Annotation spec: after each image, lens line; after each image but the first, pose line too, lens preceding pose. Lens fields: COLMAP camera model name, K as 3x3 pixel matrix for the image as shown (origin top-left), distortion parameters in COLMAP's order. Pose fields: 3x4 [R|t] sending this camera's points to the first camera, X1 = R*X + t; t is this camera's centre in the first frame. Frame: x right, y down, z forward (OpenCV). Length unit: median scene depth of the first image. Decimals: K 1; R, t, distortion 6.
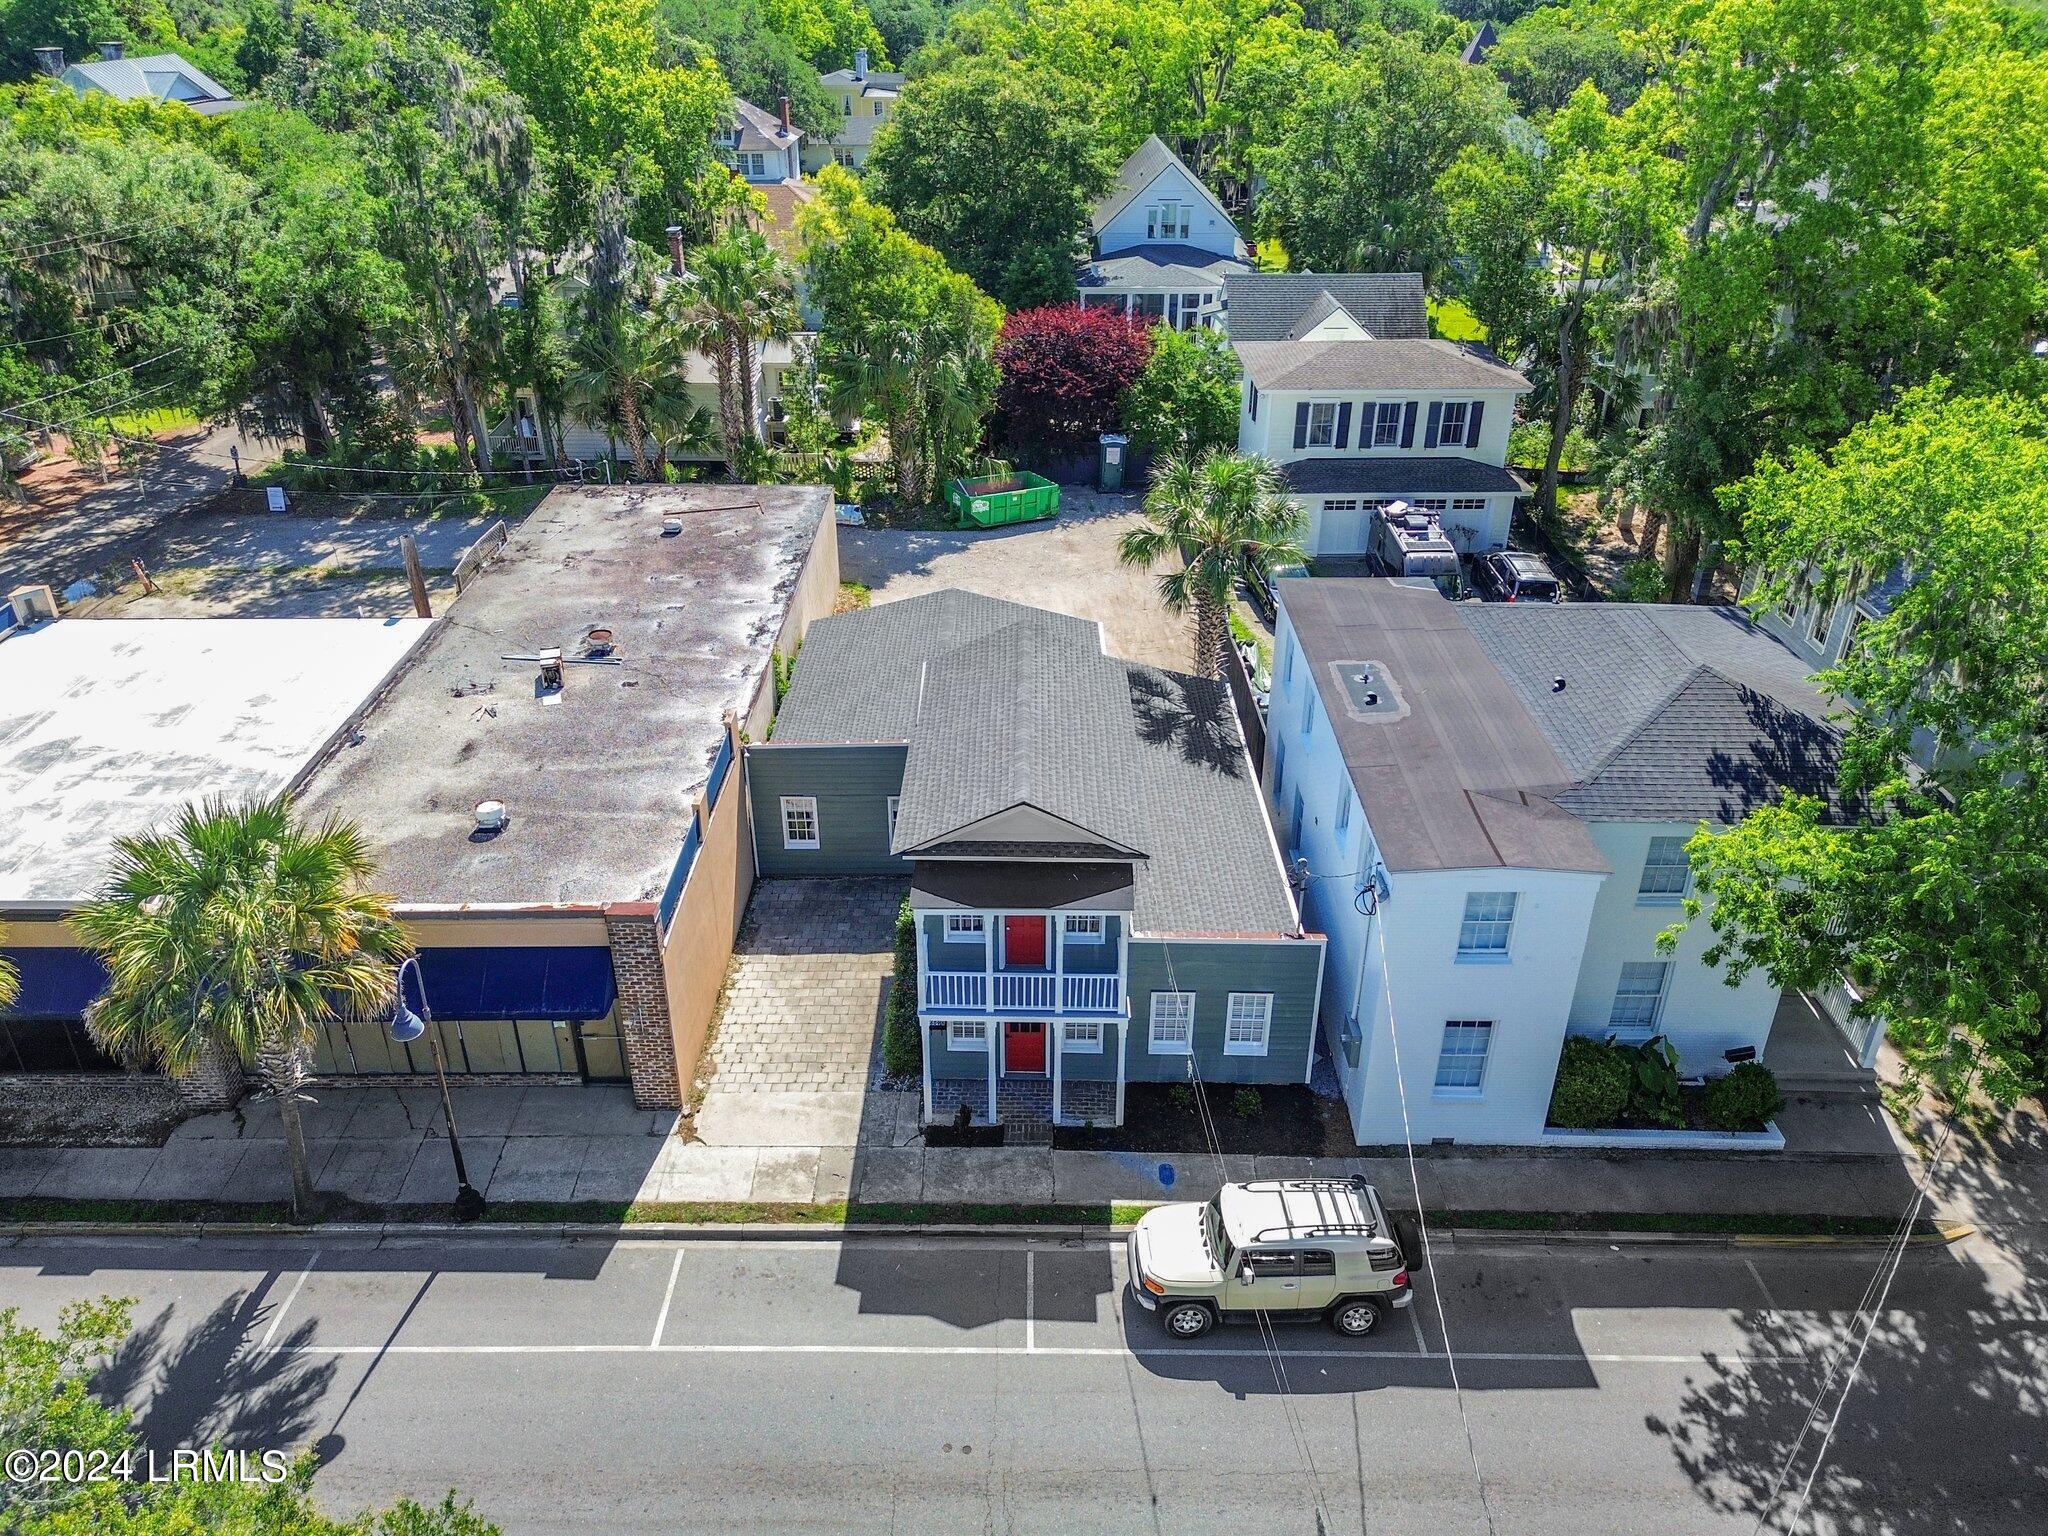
lens RADIAL K [[1480.7, 0, 1024.0], [0, 1480.7, 768.0], [0, 0, 1]] dist [0.080959, -0.061639]
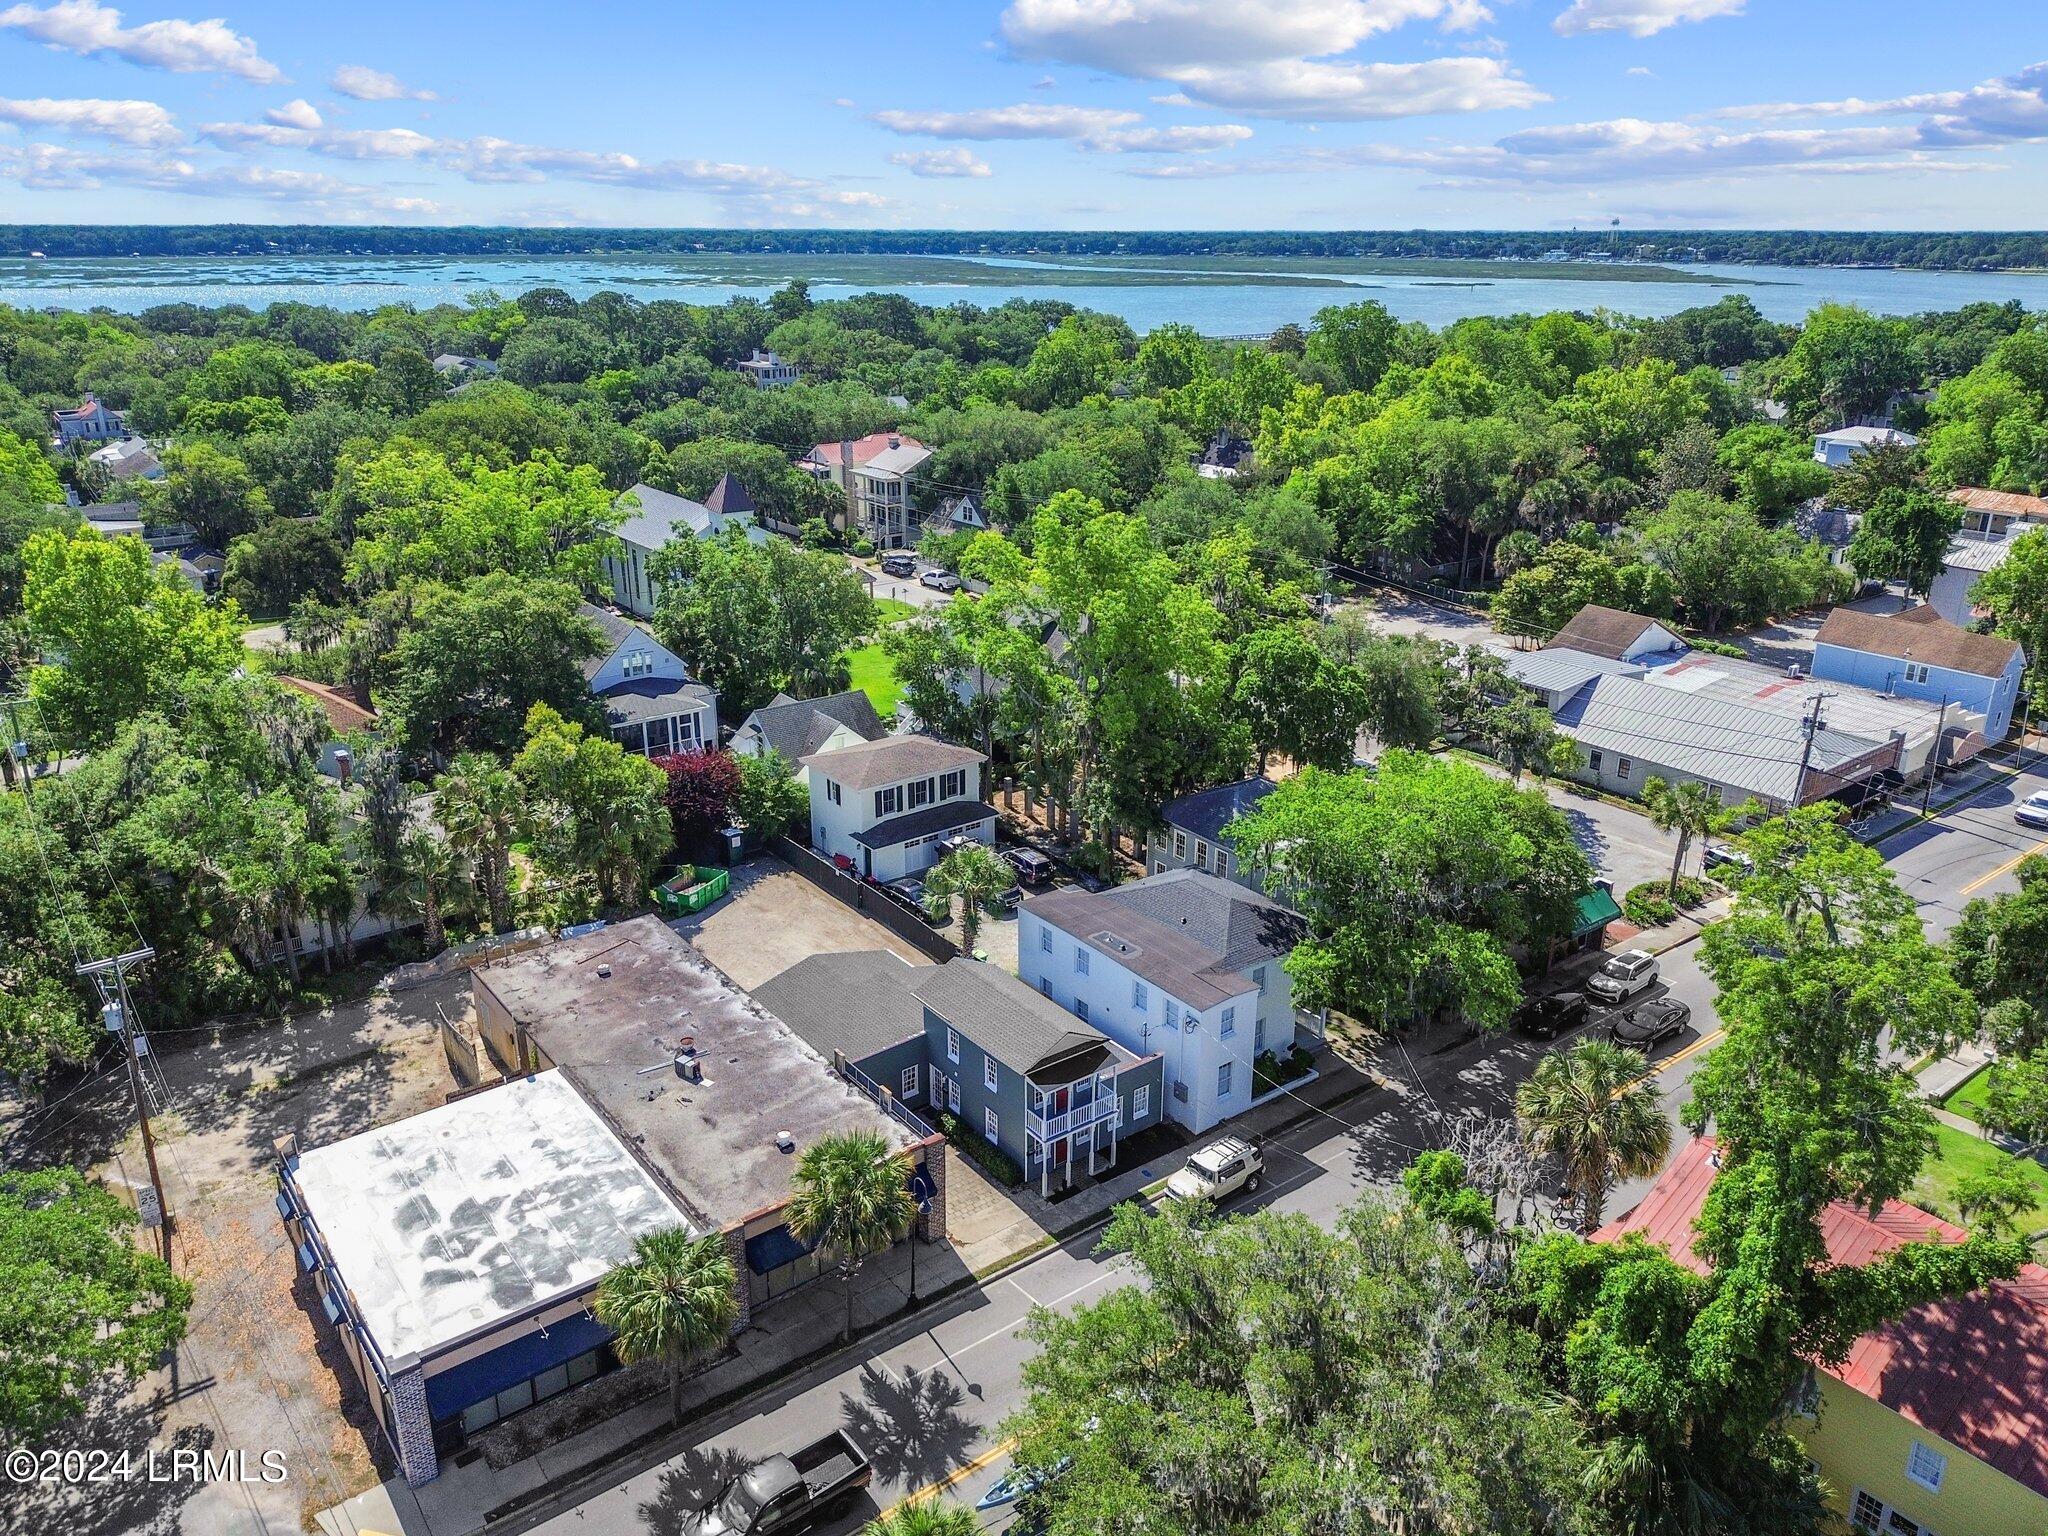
lens RADIAL K [[1517.4, 0, 1024.0], [0, 1517.4, 768.0], [0, 0, 1]] dist [0.123940, -0.169289]
pose [[0.789804, -0.209405, 0.576506, -1.213063], [0.290088, 0.955678, -0.050284, -0.247346], [-0.540424, 0.206952, 0.815544, -0.902080]]
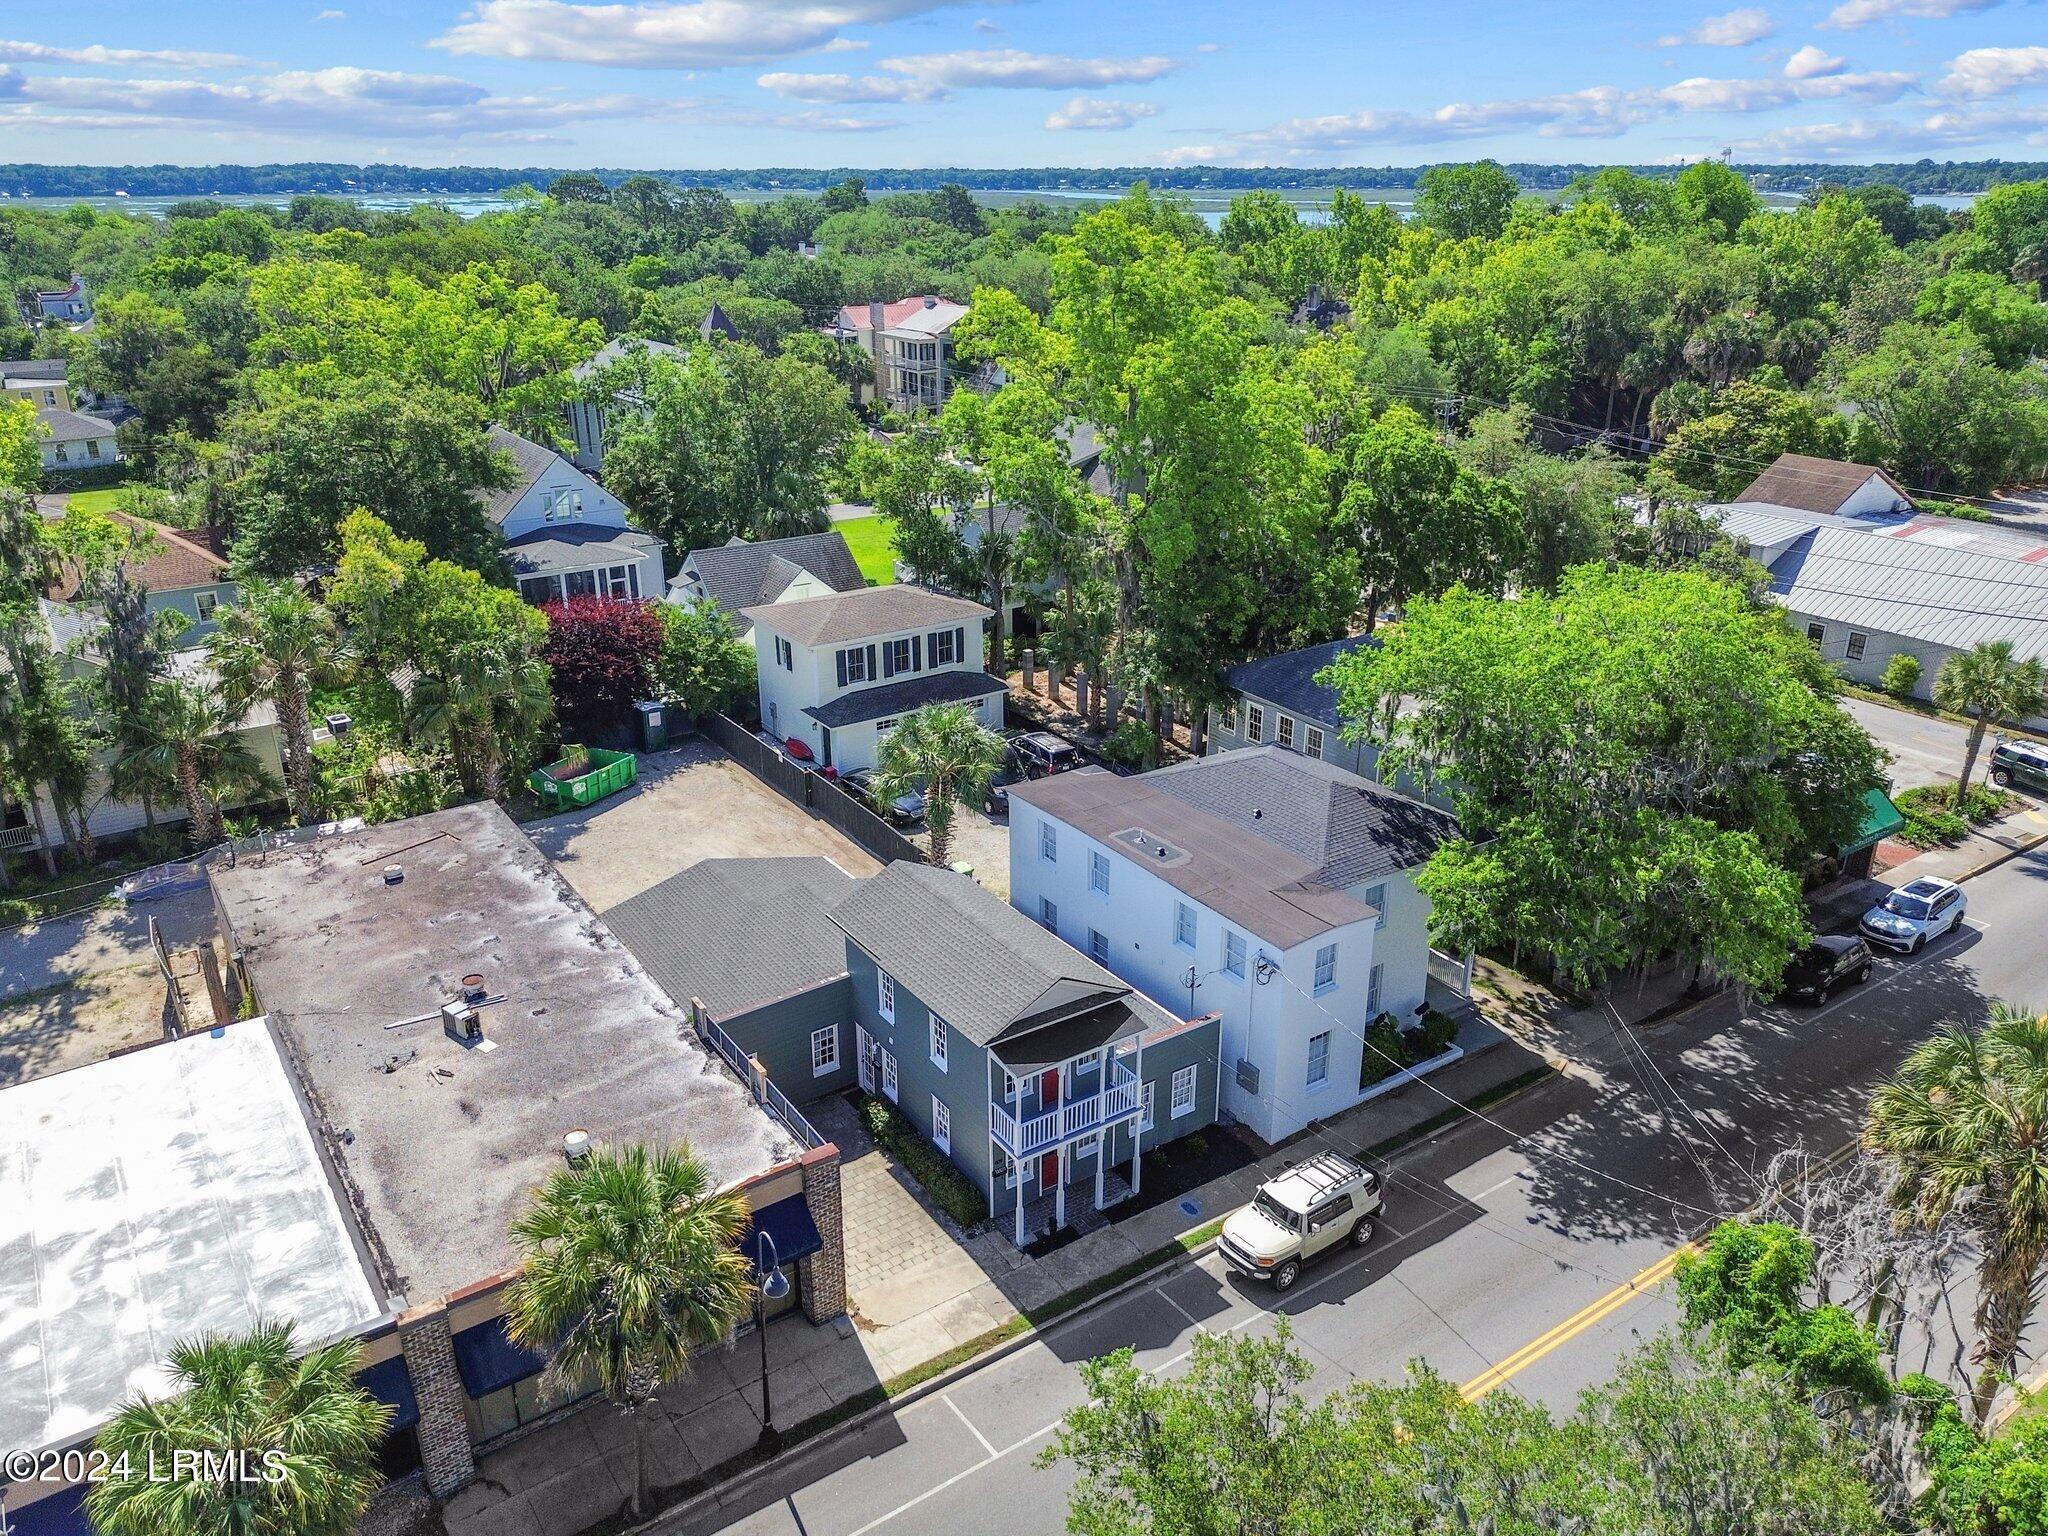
lens RADIAL K [[1493.8, 0, 1024.0], [0, 1493.8, 768.0], [0, 0, 1]] dist [0.070158, -0.062108]
pose [[0.821375, -0.213971, 0.528735, -0.661734], [0.275449, 0.960516, -0.039197, -0.111036], [-0.499471, 0.177835, 0.847882, -0.199575]]
